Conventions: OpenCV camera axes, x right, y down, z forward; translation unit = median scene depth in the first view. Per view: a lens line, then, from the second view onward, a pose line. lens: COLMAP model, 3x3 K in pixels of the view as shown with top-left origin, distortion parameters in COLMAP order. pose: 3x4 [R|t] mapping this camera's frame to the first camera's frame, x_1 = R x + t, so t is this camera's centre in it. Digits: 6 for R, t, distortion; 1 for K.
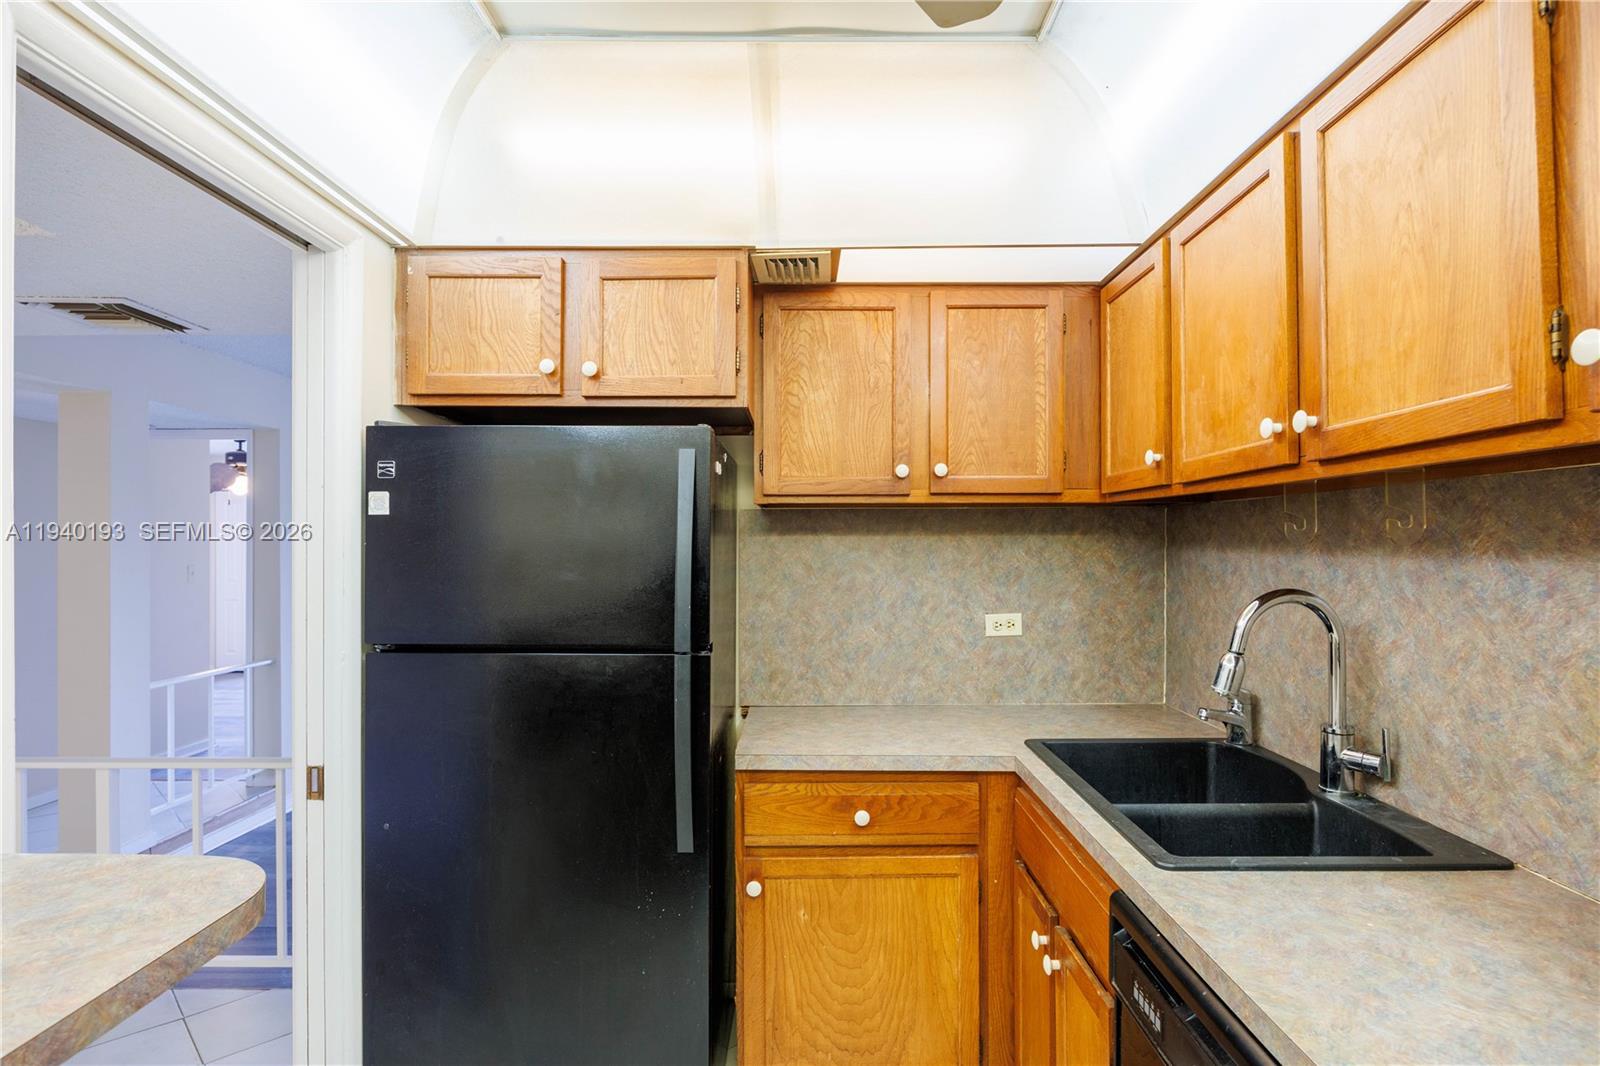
lens RADIAL K [[844.3, 0, 800.3], [0, 844.3, 537.5], [0, 0, 1]] dist [-0.002448, -0.000614]
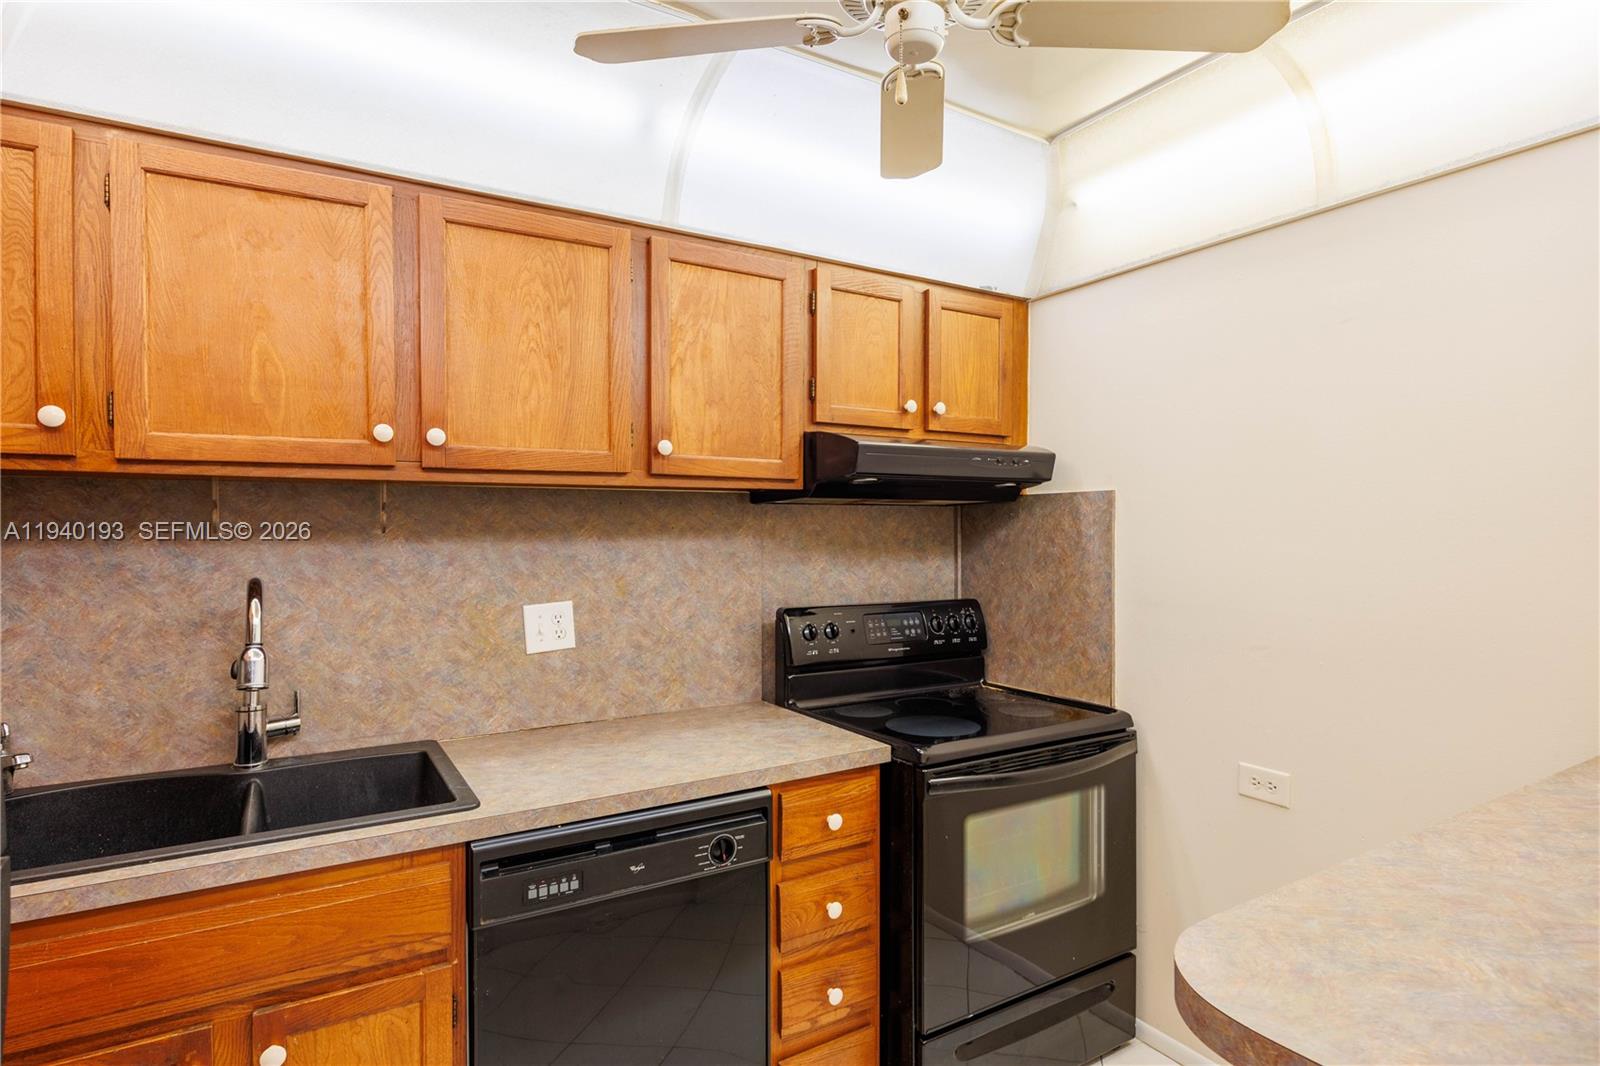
lens RADIAL K [[844.3, 0, 798.1], [0, 844.3, 533.3], [0, 0, 1]] dist [-0.002448, -0.000614]
pose [[-0.527032, 0.000302, 0.849845, -0.825067], [-0.001701, 0.999998, -0.001409, 0.010779], [-0.849844, -0.002188, -0.527030, 1.265094]]
